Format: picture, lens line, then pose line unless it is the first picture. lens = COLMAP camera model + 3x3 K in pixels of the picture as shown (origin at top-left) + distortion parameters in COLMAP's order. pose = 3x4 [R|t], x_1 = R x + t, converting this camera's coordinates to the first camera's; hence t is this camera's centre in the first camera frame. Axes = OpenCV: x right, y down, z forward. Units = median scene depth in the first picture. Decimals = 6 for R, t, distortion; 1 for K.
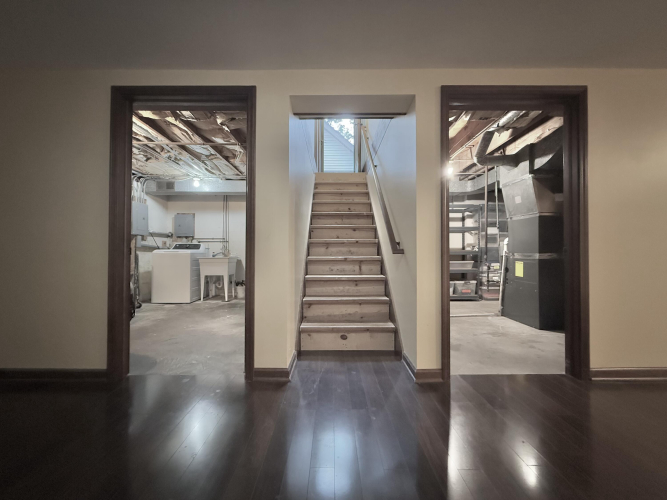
lens RADIAL K [[271.0, 0, 334.0], [0, 271.0, 250.7], [0, 0, 1]] dist [-0.000413, -0.000136]
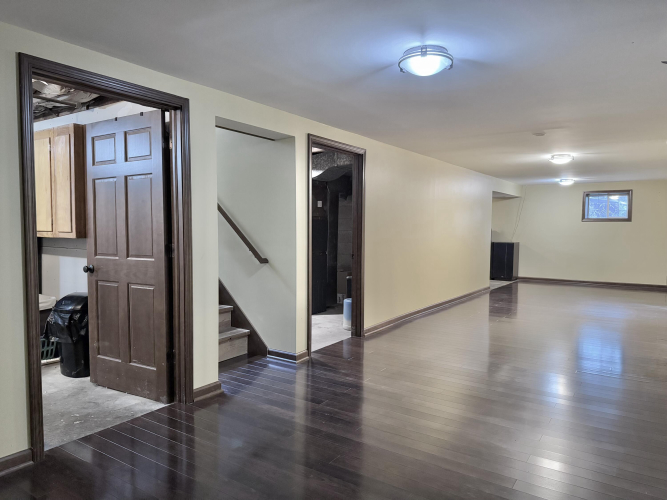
lens RADIAL K [[470.2, 0, 333.5], [0, 470.2, 249.6], [0, 0, 1]] dist [0.001730, 0.000138]
pose [[0.560009, -0.044325, 0.827300, -1.351192], [0.003839, 0.998696, 0.050910, -0.155714], [-0.828477, -0.025335, 0.559449, -0.353292]]
